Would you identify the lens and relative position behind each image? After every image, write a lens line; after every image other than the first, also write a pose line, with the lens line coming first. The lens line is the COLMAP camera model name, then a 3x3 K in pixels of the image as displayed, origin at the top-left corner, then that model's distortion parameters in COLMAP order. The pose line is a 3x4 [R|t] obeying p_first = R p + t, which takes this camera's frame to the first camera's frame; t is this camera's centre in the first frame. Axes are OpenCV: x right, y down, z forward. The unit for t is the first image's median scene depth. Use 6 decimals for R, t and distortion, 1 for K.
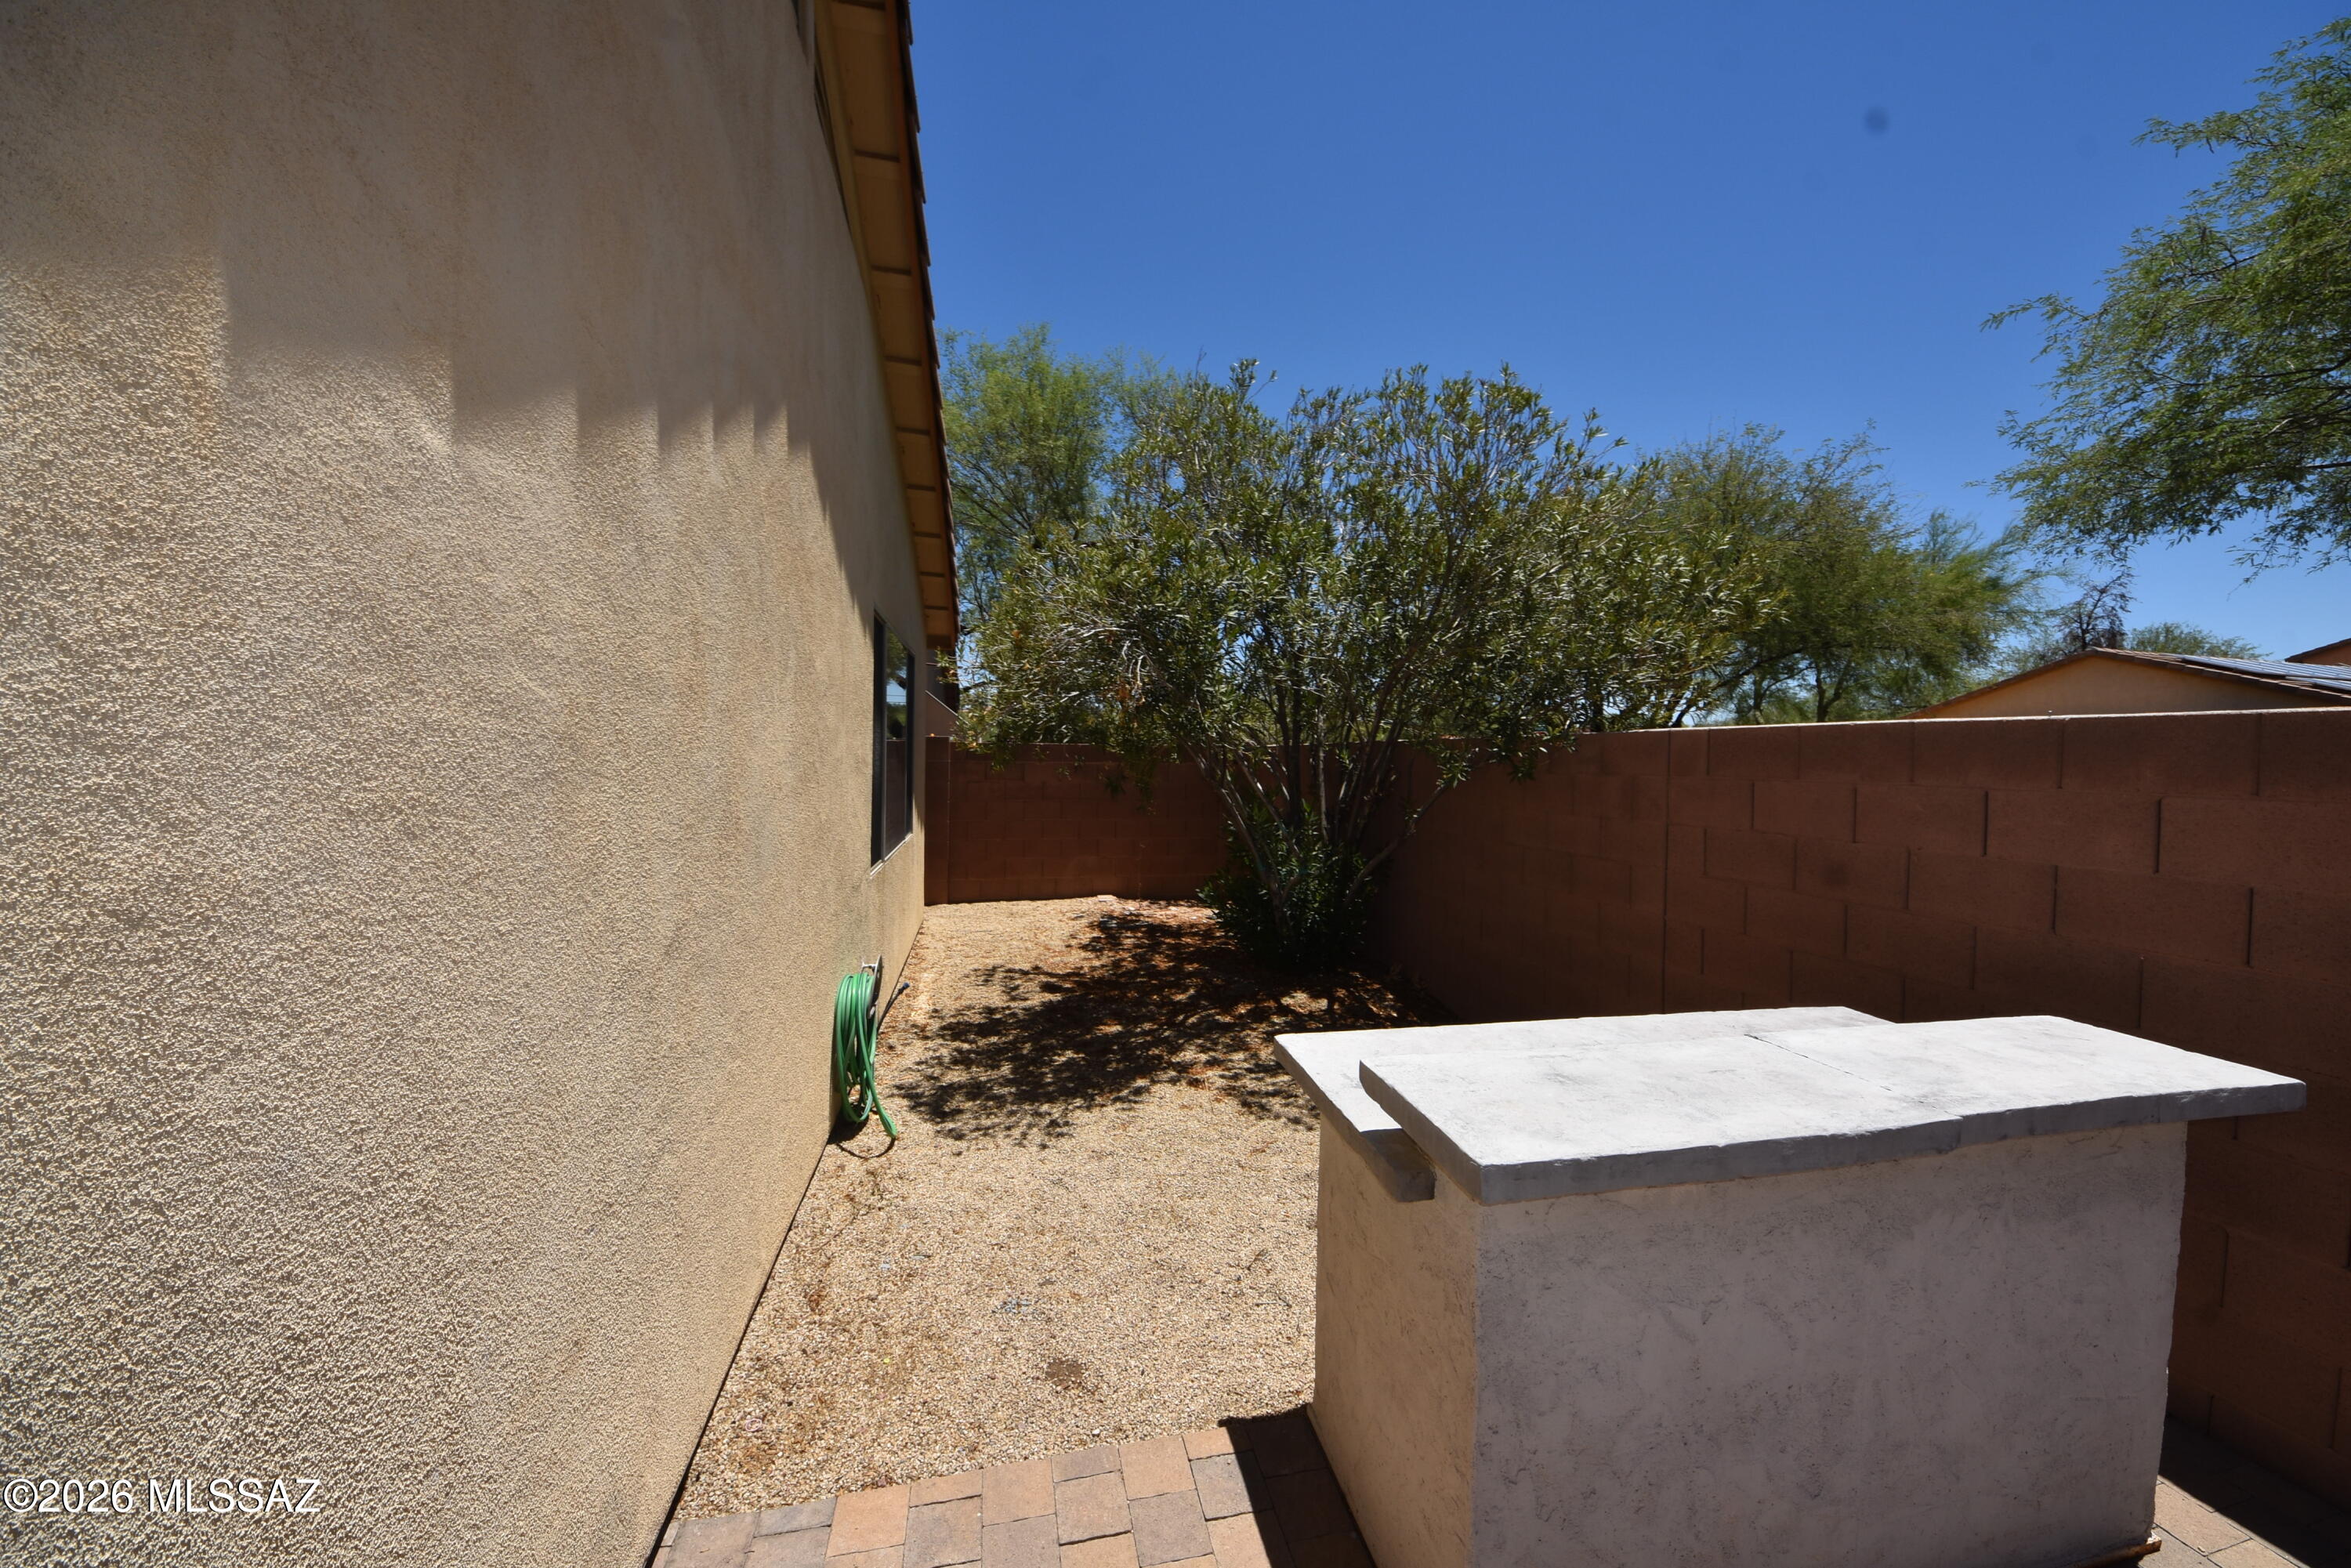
lens RADIAL K [[827.3, 0, 1189.6], [0, 827.3, 773.2], [0, 0, 1]] dist [0.012219, -0.013323]
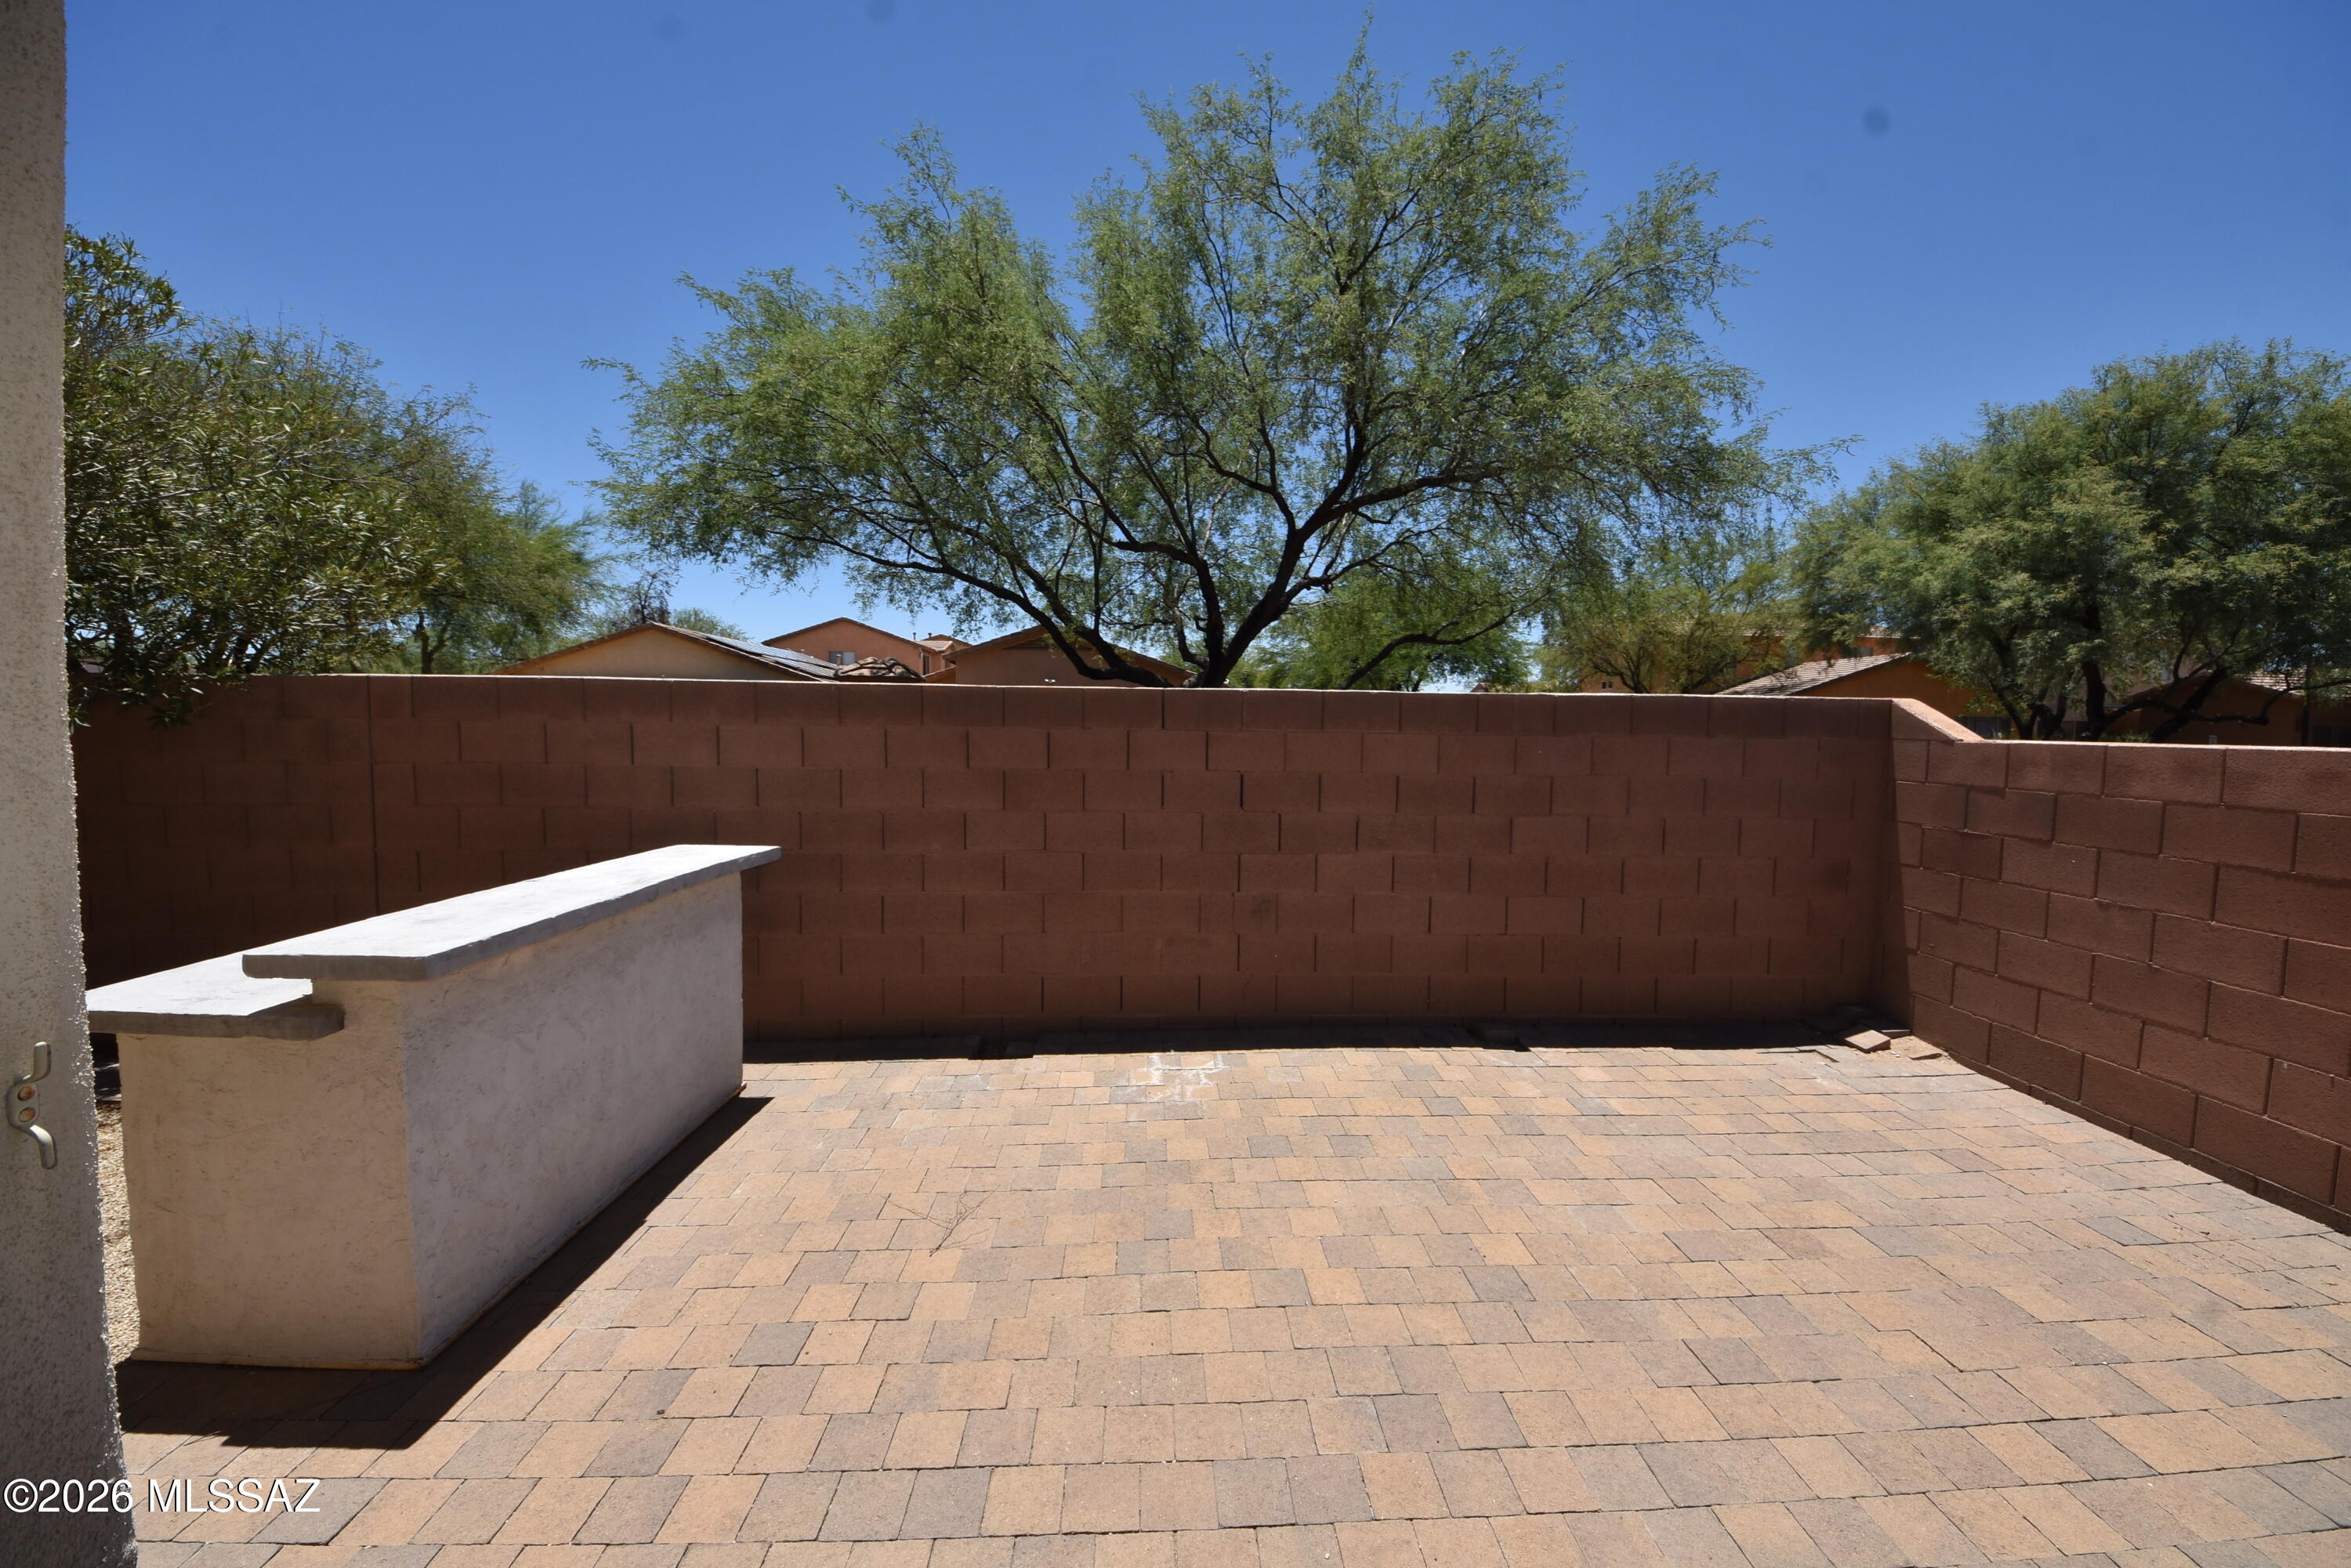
lens RADIAL K [[827.3, 0, 1189.6], [0, 827.3, 773.2], [0, 0, 1]] dist [0.012219, -0.013323]
pose [[0.163069, -0.071077, 0.984051, -0.094390], [0.011050, 0.997471, 0.070216, 0.003216], [-0.986553, -0.000577, 0.163442, -0.069571]]
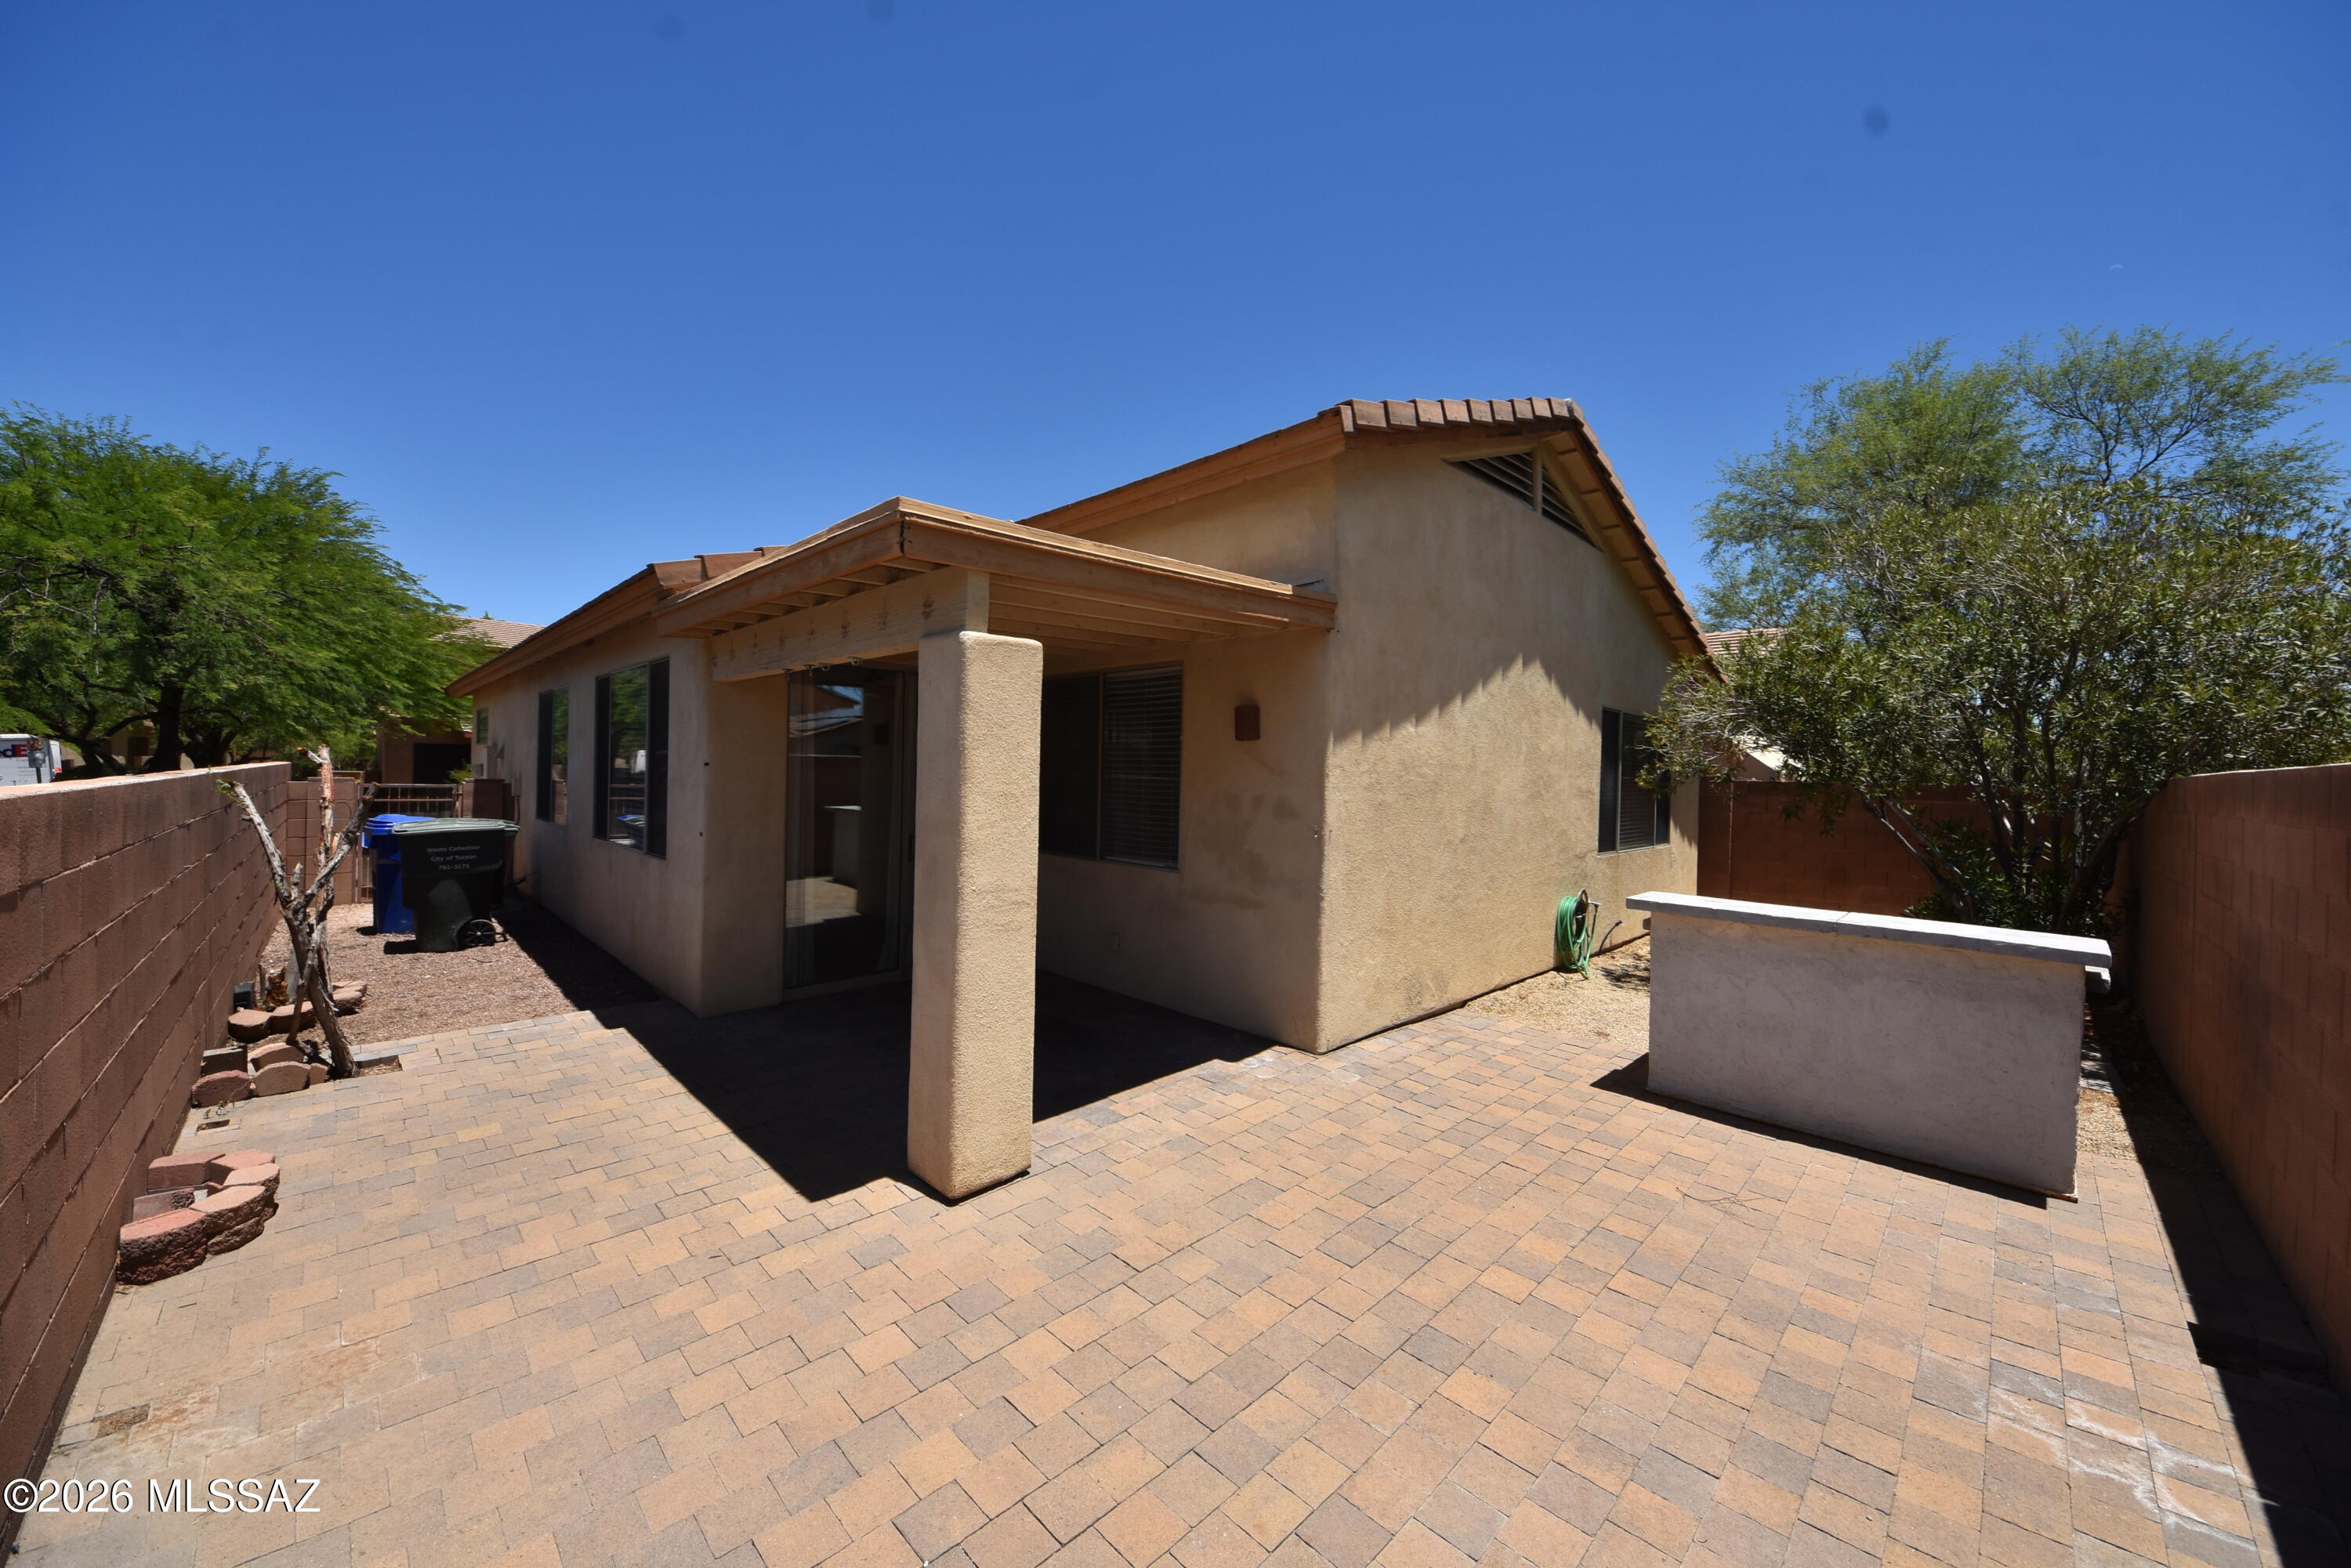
lens RADIAL K [[880.7, 0, 1150.0], [0, 880.7, 780.3], [0, 0, 1]] dist [0.070191, -0.025866]
pose [[0.514578, 0.006201, -0.857421, 0.277362], [-0.033801, 0.999343, -0.013058, 0.006742], [0.856777, 0.035701, 0.514450, -0.300723]]
